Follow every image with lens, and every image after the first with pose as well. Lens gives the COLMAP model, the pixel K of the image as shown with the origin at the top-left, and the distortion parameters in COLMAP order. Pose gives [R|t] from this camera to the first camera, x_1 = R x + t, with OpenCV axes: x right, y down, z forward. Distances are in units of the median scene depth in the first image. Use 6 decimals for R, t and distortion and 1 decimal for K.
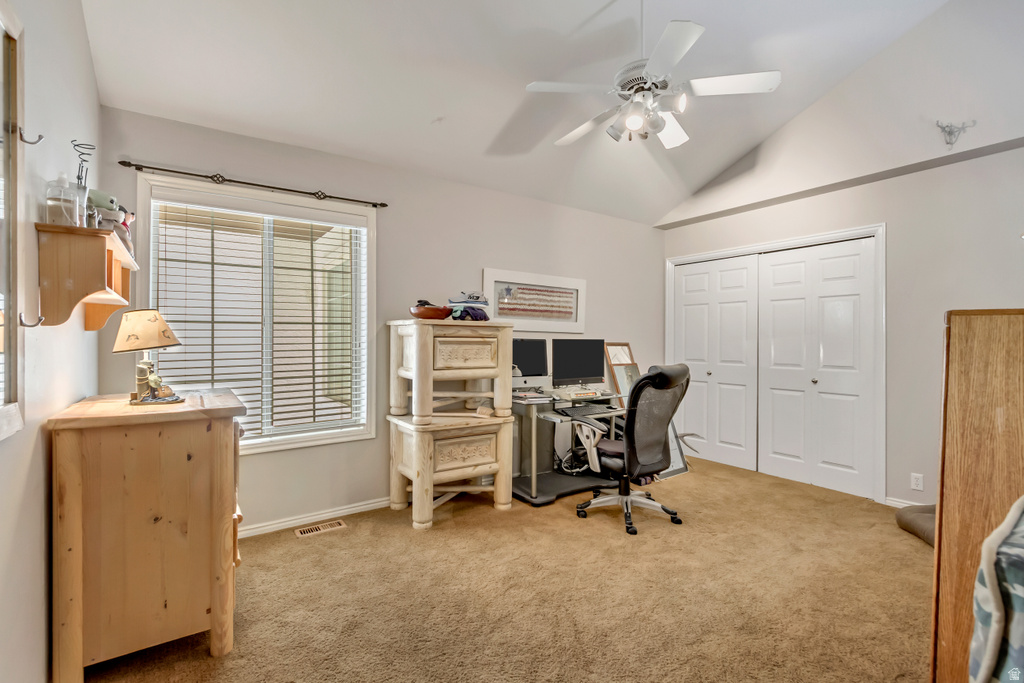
lens RADIAL K [[476.3, 0, 514.3], [0, 476.3, 341.1], [0, 0, 1]] dist [0.002786, -0.002064]
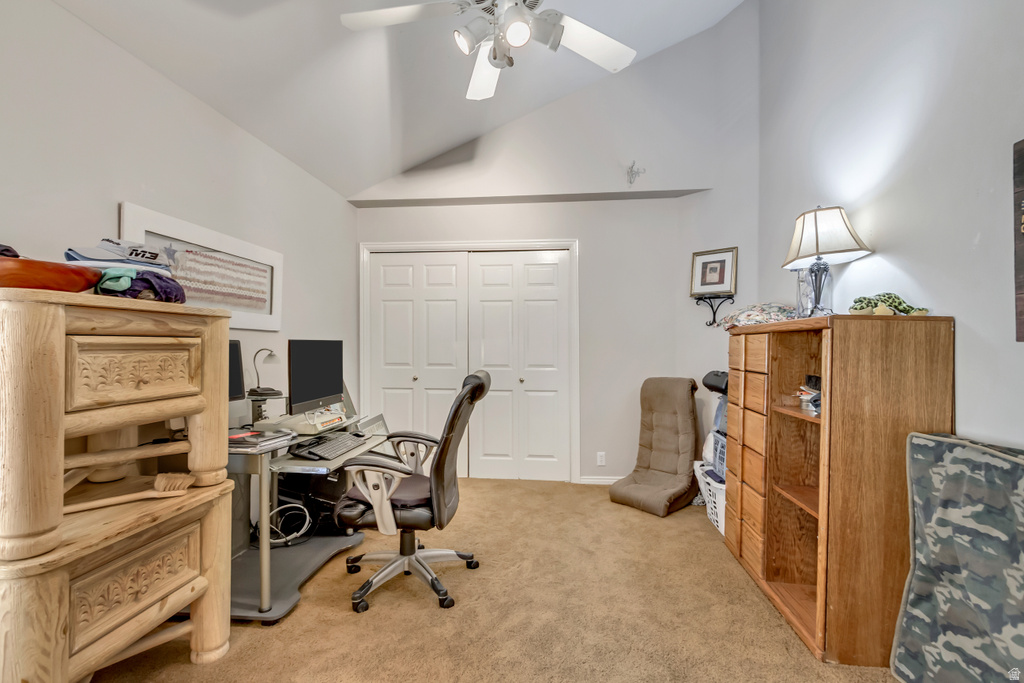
lens RADIAL K [[476.3, 0, 514.4], [0, 476.3, 343.1], [0, 0, 1]] dist [0.002786, -0.002064]
pose [[0.644896, -0.004279, 0.764259, -0.222695], [0.002881, 0.999991, 0.003168, -0.001150], [-0.764265, 0.000159, 0.644902, 0.413232]]
